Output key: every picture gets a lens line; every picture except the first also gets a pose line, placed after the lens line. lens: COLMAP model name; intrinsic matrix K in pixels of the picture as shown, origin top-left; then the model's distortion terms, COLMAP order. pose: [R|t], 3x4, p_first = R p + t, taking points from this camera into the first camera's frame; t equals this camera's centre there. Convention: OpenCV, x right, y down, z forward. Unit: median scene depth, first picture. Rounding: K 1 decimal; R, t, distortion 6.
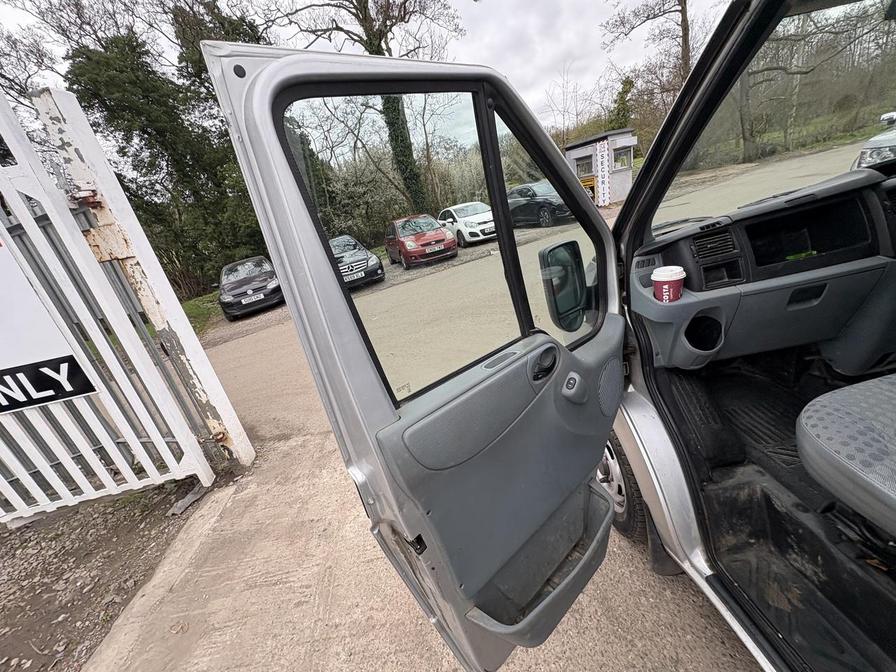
lens RADIAL K [[354.4, 0, 448.9], [0, 354.4, 338.8], [0, 0, 1]] dist [0.000684, -0.000218]
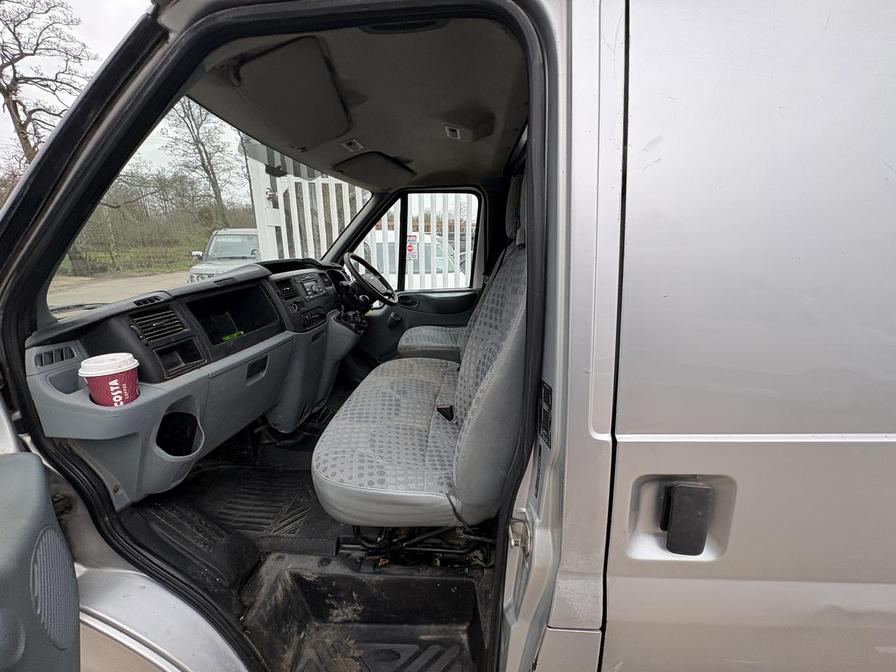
lens RADIAL K [[356.5, 0, 446.0], [0, 356.5, 337.1], [0, 0, 1]] dist [0.001184, -0.000417]
pose [[0.116257, -0.032423, 0.992690, 0.023907], [0.338171, 0.941043, -0.008868, -0.011049], [-0.933876, 0.336730, 0.120368, 0.304499]]
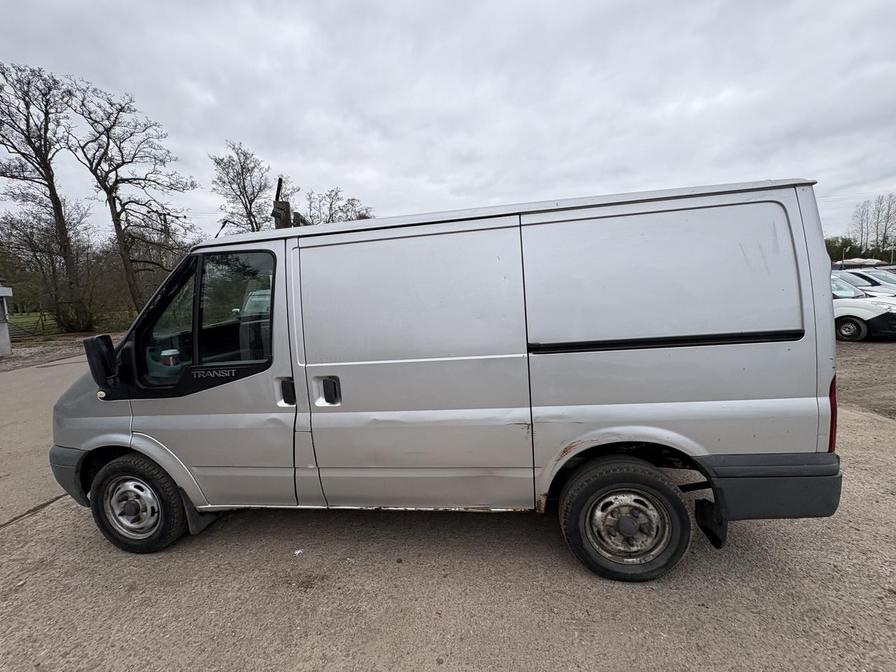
lens RADIAL K [[363.6, 0, 449.1], [0, 363.6, 332.7], [0, 0, 1]] dist [-0.000737, -0.000004]
pose [[0.210650, 0.101717, 0.972255, -1.054972], [0.349411, 0.921035, -0.172063, 0.614435], [-0.912983, 0.375962, 0.158475, -0.805867]]
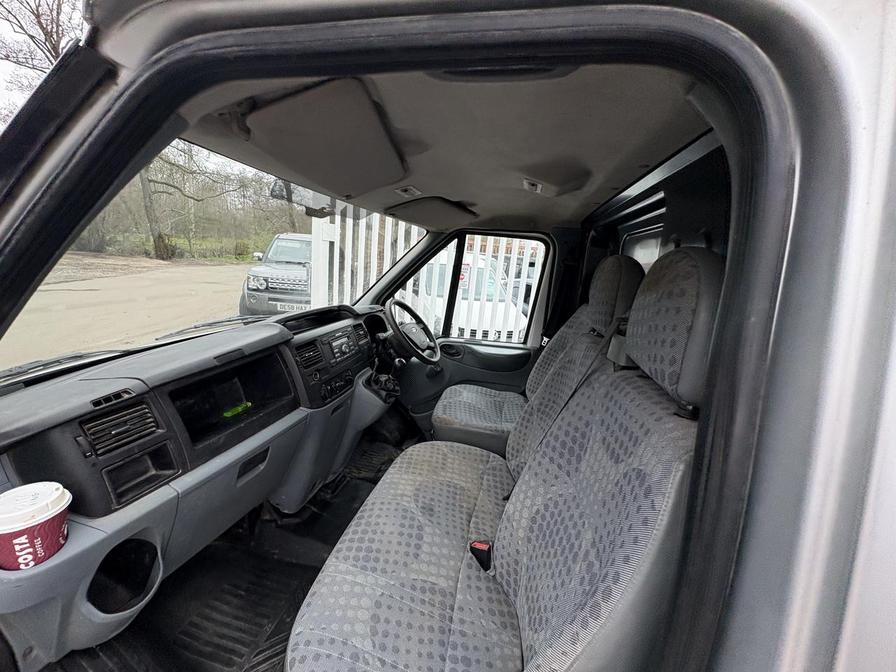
lens RADIAL K [[356.6, 0, 446.5], [0, 356.6, 334.4], [0, 0, 1]] dist [0.000890, -0.000054]
pose [[0.228850, 0.029276, 0.973021, 0.268640], [0.213903, 0.973606, -0.079603, -0.247826], [-0.949670, 0.226350, 0.216548, 0.298069]]
